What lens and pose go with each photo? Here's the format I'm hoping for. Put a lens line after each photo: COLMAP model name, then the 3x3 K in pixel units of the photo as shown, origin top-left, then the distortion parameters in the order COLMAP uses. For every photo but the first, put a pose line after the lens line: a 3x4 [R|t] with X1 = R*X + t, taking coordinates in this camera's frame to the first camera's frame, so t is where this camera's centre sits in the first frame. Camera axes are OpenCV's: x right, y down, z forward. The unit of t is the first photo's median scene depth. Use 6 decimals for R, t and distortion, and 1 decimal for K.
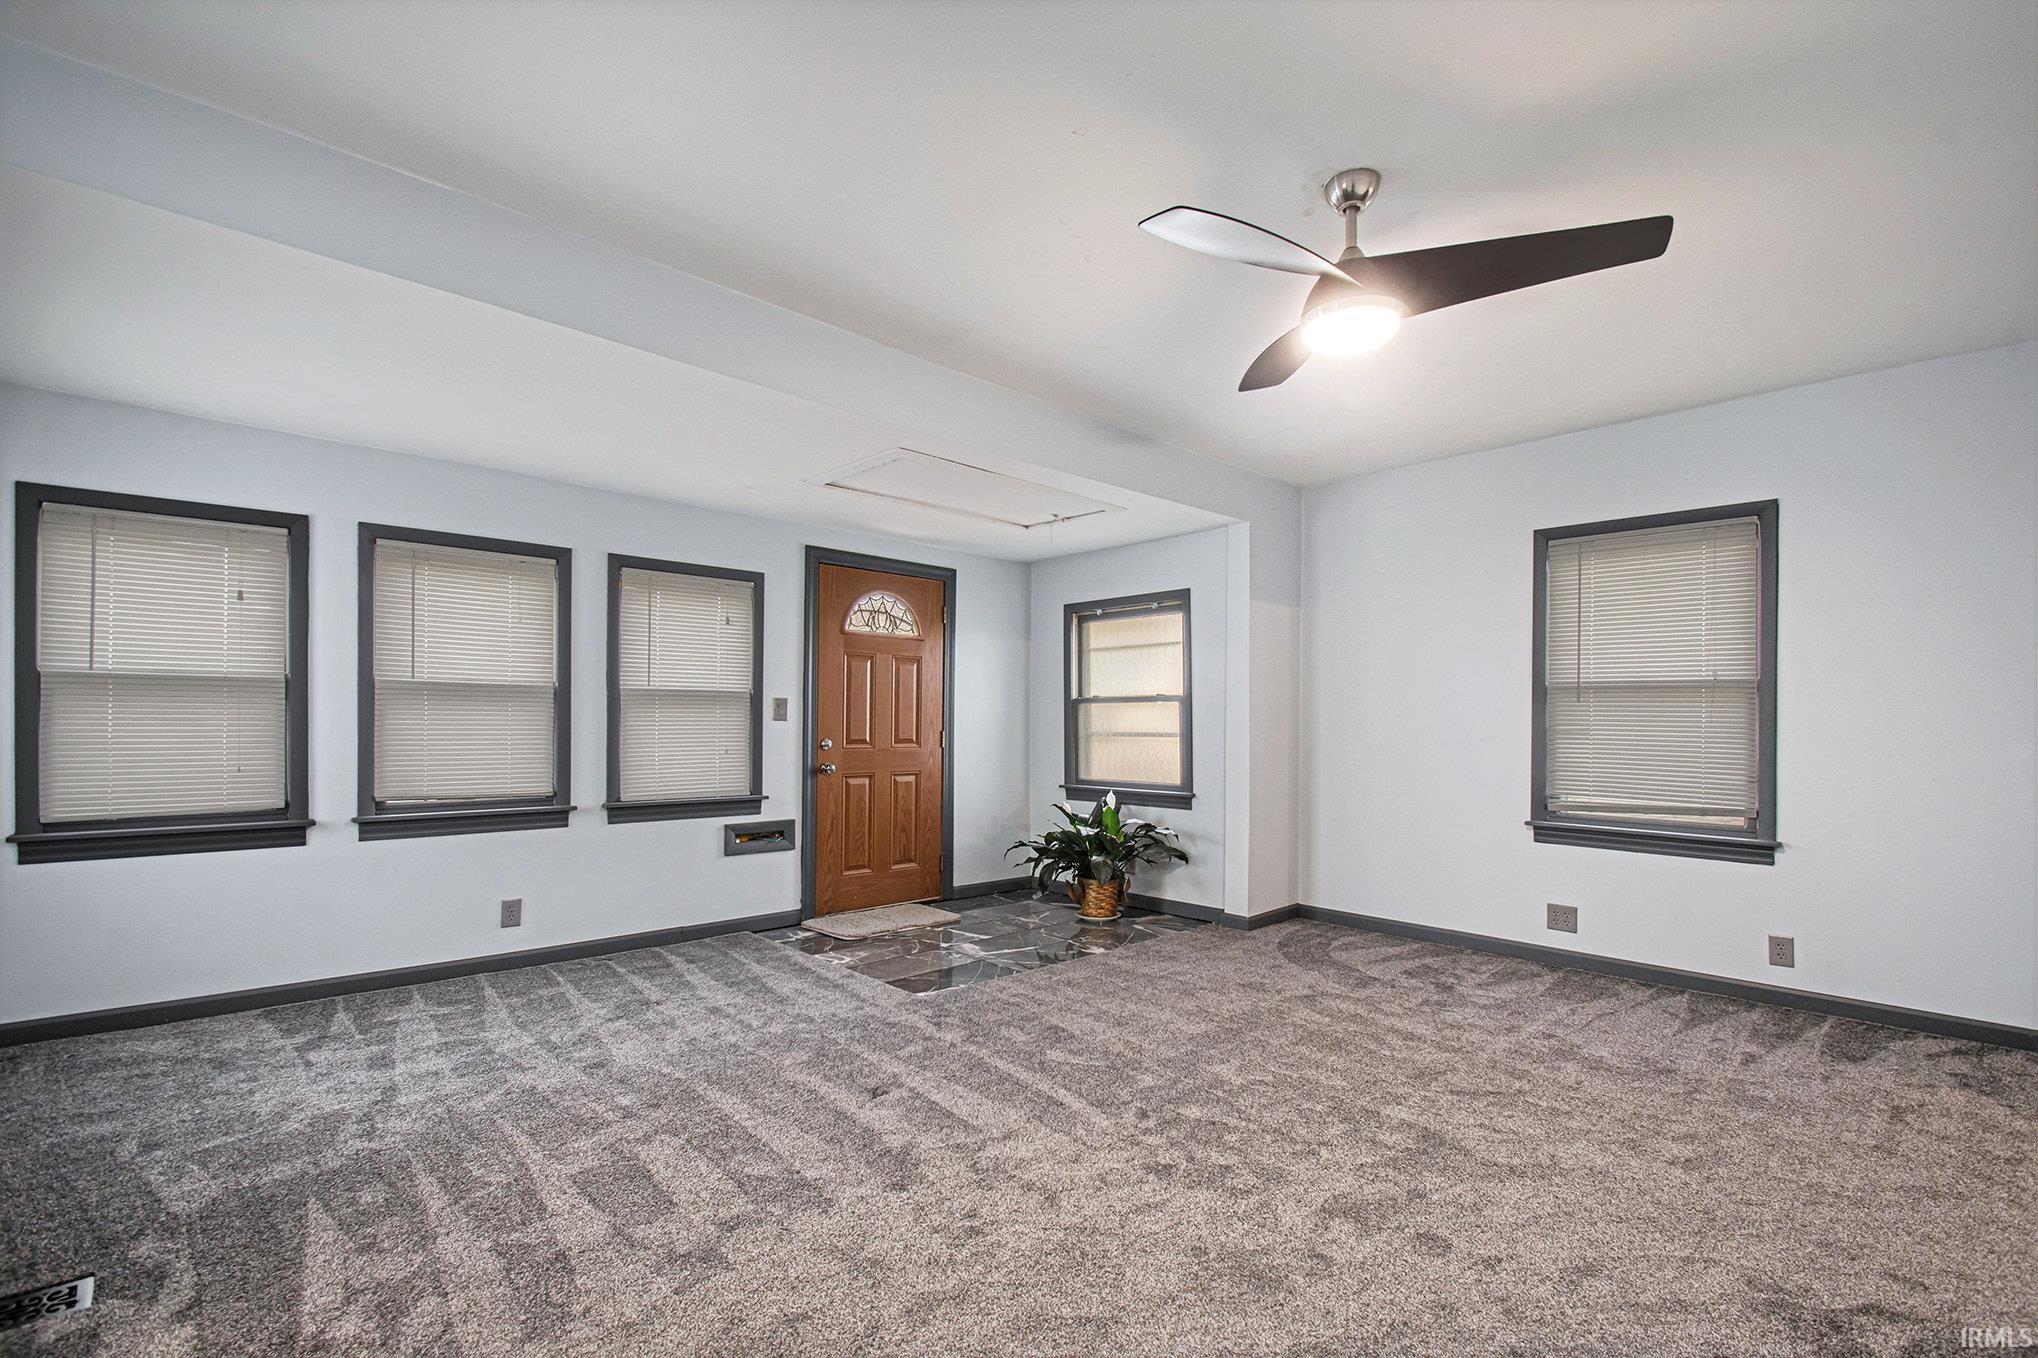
lens RADIAL K [[901.0, 0, 1019.1], [0, 901.0, 720.2], [0, 0, 1]] dist [-0.000573, -0.000130]
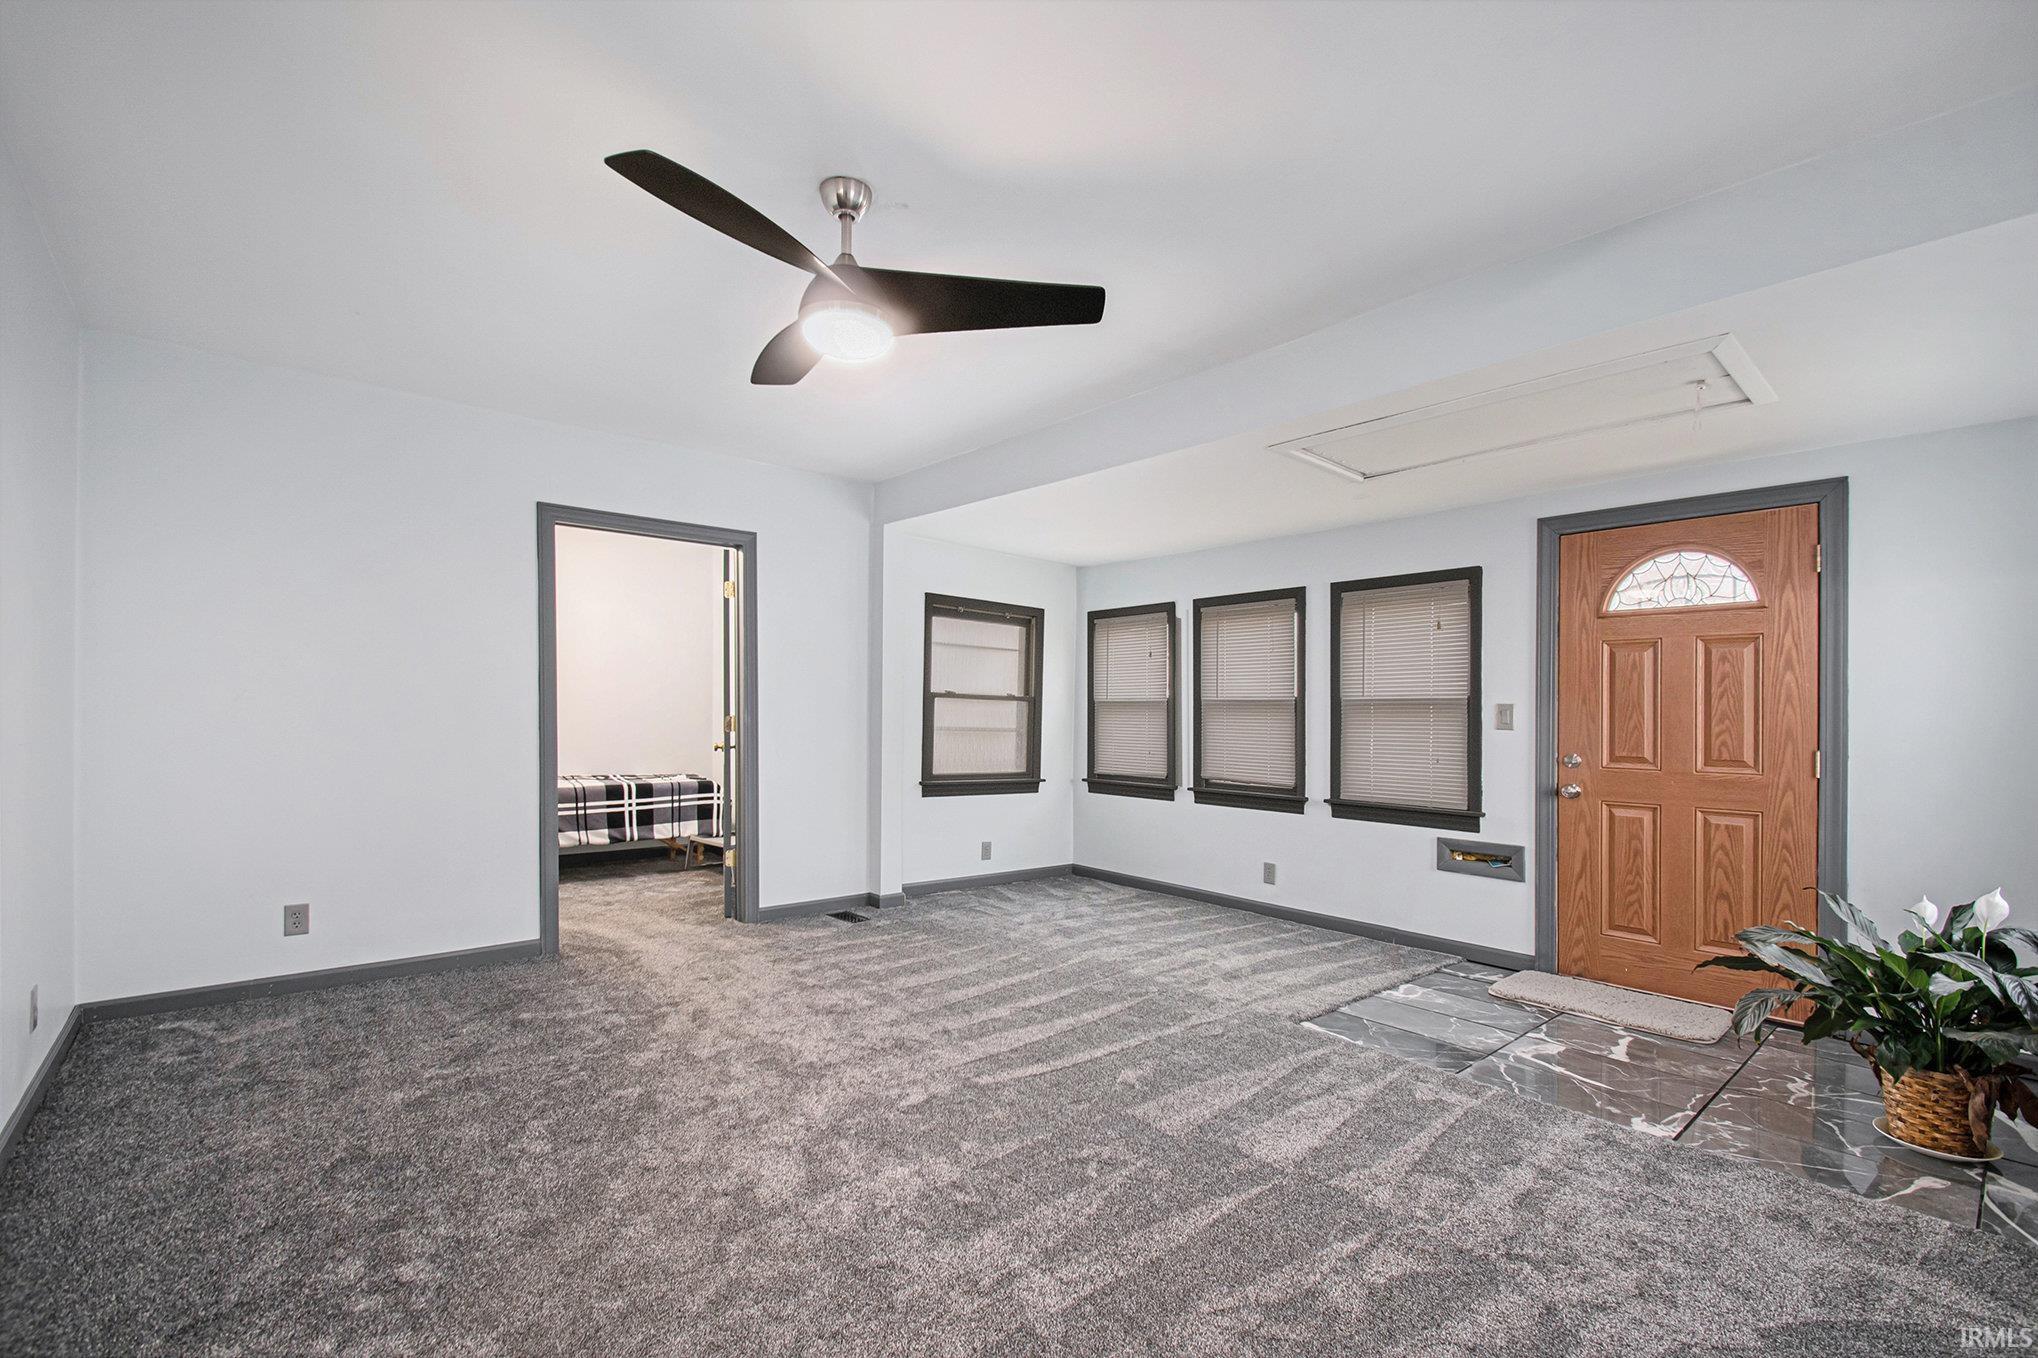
lens RADIAL K [[901.0, 0, 1019.1], [0, 901.0, 720.2], [0, 0, 1]] dist [-0.000573, -0.000130]
pose [[-0.049101, -0.007496, -0.998766, 0.648778], [-0.015792, 0.999853, -0.006728, 0.004641], [0.998669, 0.015443, -0.049212, 0.590869]]
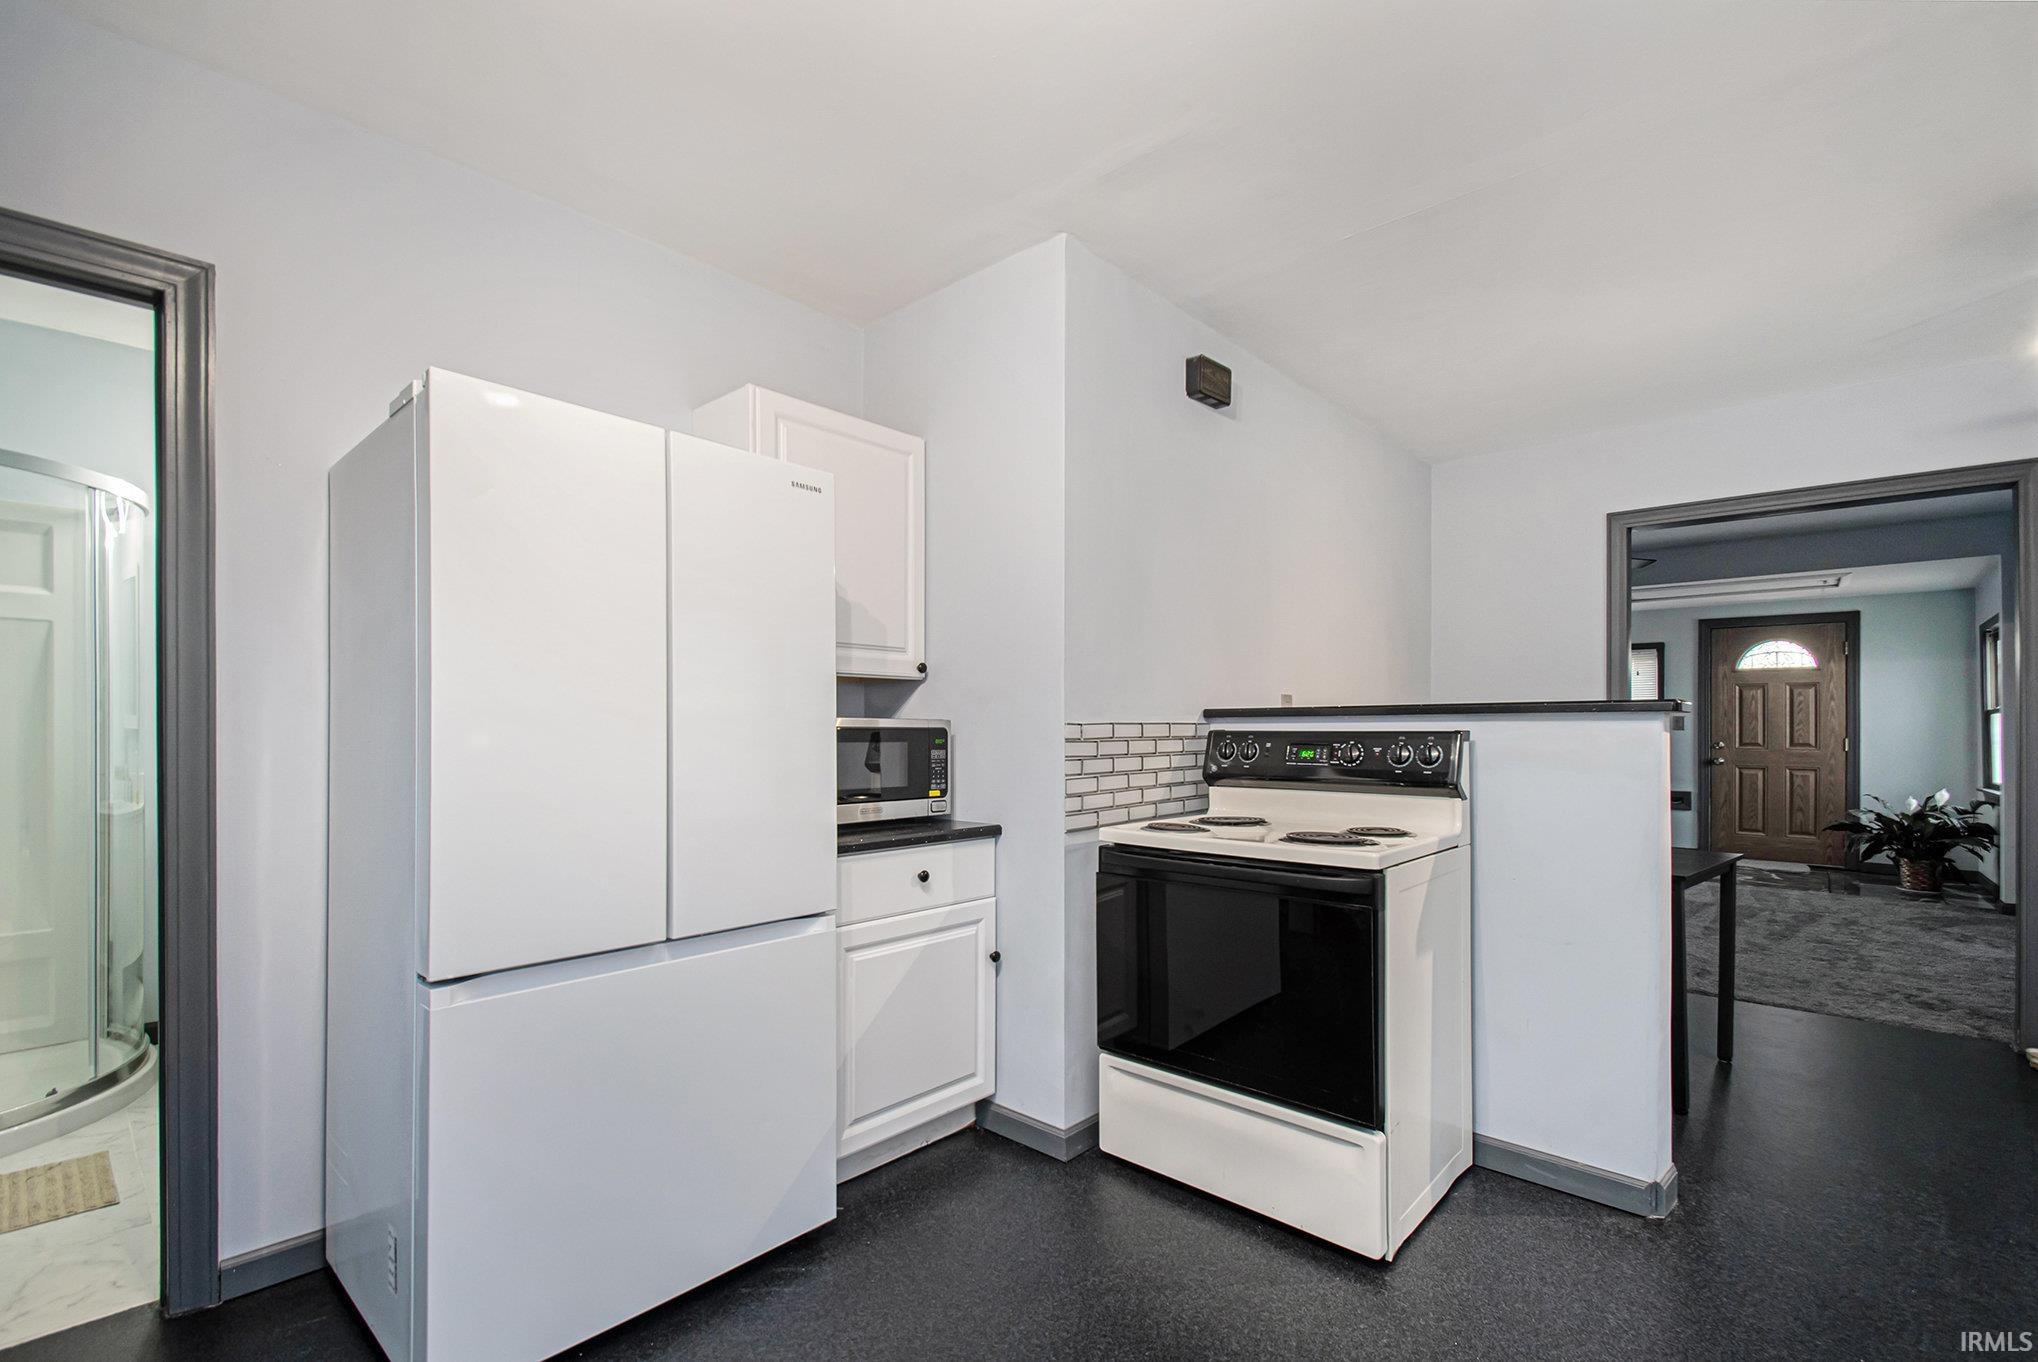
lens RADIAL K [[894.0, 0, 1068.3], [0, 894.0, 732.1], [0, 0, 1]] dist [0.000528, 0.000105]
pose [[0.096860, 0.001864, -0.995296, 1.287193], [0.000039, 0.999998, 0.001876, 0.000987], [0.995298, -0.000220, 0.096860, -0.273198]]
